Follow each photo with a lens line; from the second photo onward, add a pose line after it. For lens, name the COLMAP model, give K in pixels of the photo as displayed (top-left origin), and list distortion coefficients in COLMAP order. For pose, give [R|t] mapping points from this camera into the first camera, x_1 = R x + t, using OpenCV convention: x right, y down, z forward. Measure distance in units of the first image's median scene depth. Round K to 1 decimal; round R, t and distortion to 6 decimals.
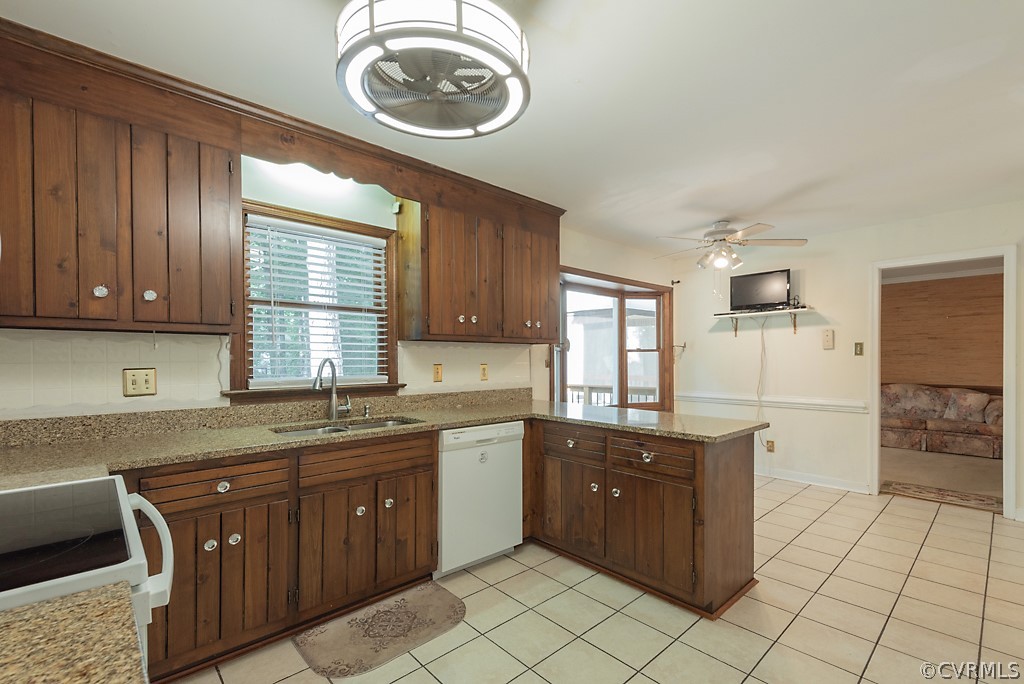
lens RADIAL K [[455.9, 0, 518.4], [0, 455.9, 361.1], [0, 0, 1]] dist [0.020950, -0.007903]
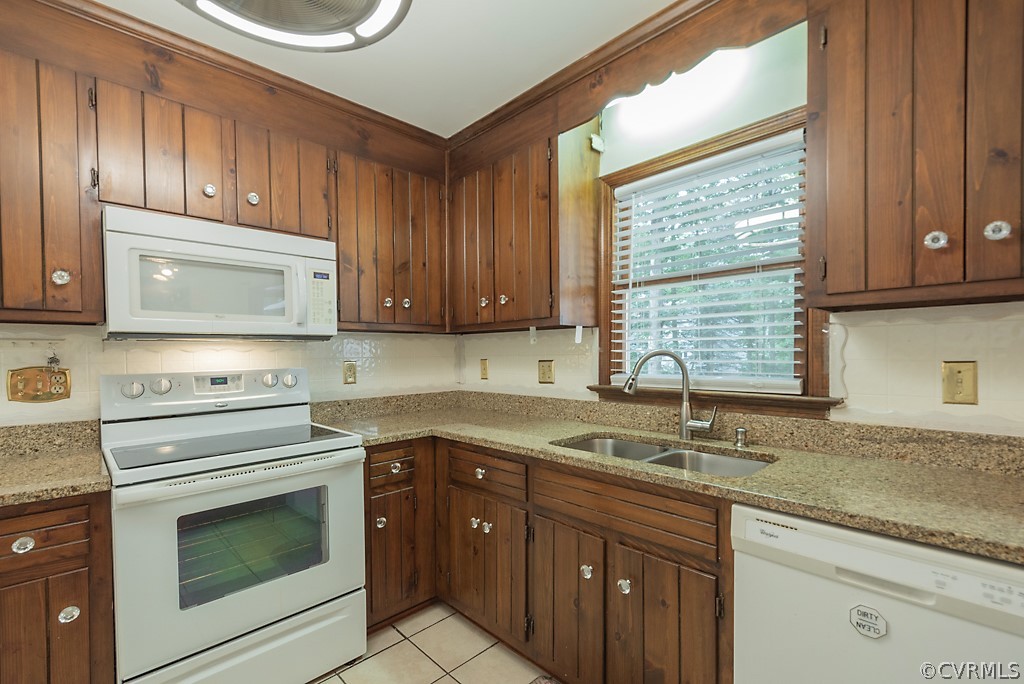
lens RADIAL K [[455.9, 0, 518.4], [0, 455.9, 361.1], [0, 0, 1]] dist [0.020950, -0.007903]
pose [[0.019372, 0.018239, -0.999646, 0.295011], [0.003672, 0.999826, 0.018313, -0.002519], [0.999806, -0.004025, 0.019302, 0.777309]]
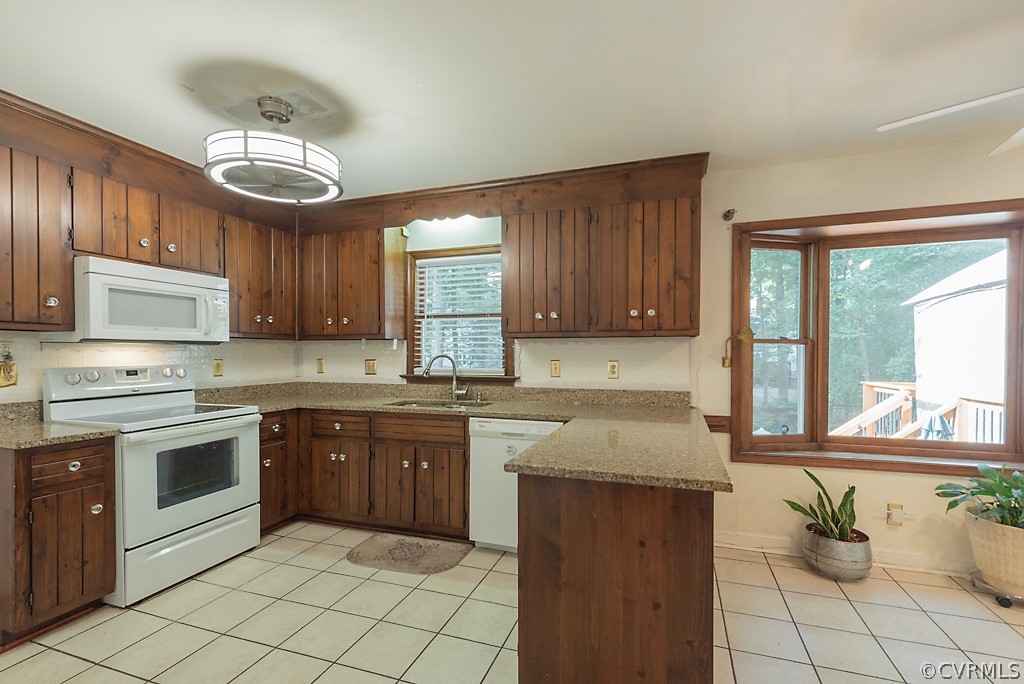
lens RADIAL K [[455.9, 0, 518.4], [0, 455.9, 361.1], [0, 0, 1]] dist [0.020950, -0.007903]
pose [[0.467920, 0.015771, -0.883630, 0.907379], [-0.007373, 0.999876, 0.013942, -0.006058], [0.883740, -0.000009, 0.467978, 0.573627]]
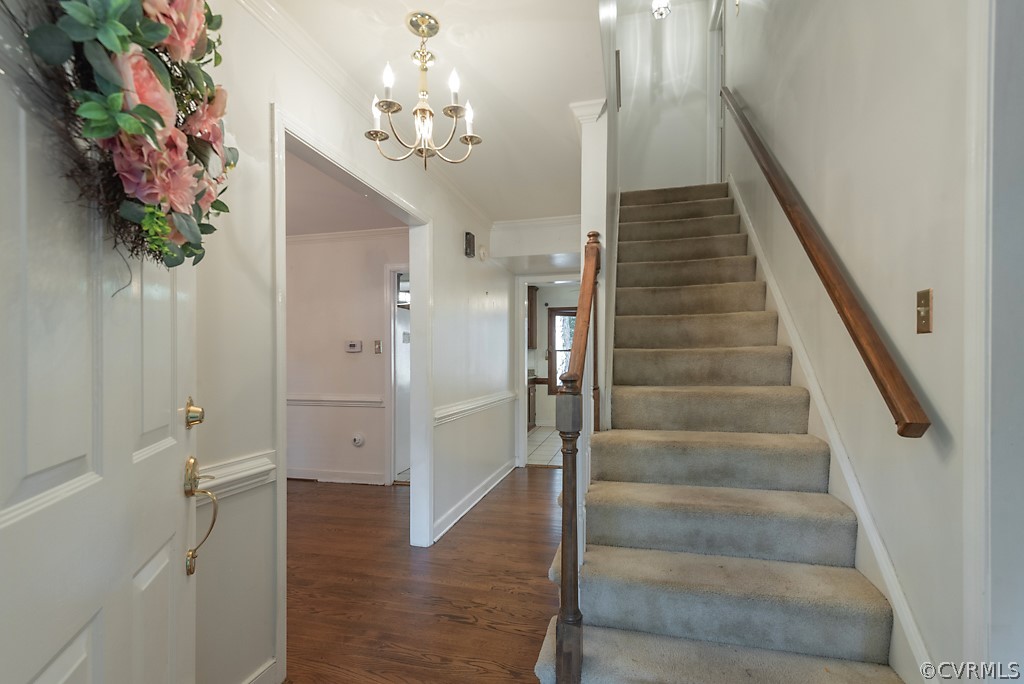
lens RADIAL K [[455.9, 0, 518.4], [0, 455.9, 361.1], [0, 0, 1]] dist [0.020950, -0.007903]
pose [[0.545969, 0.005254, -0.837789, 2.703109], [-0.003458, 0.999986, 0.004018, 0.016332], [0.837798, 0.000704, 0.545979, -0.317926]]
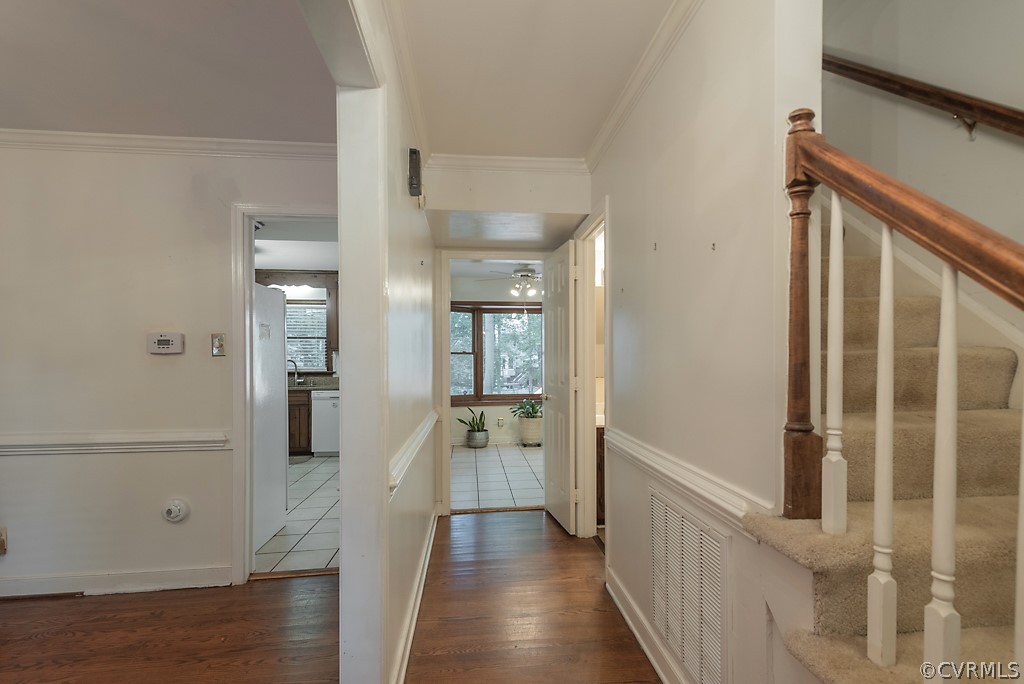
lens RADIAL K [[455.9, 0, 518.4], [0, 455.9, 361.1], [0, 0, 1]] dist [0.020950, -0.007903]
pose [[0.799025, -0.000602, -0.601298, 2.068274], [-0.001481, 0.999994, -0.002970, 0.008168], [0.601296, 0.003264, 0.799019, -0.222229]]
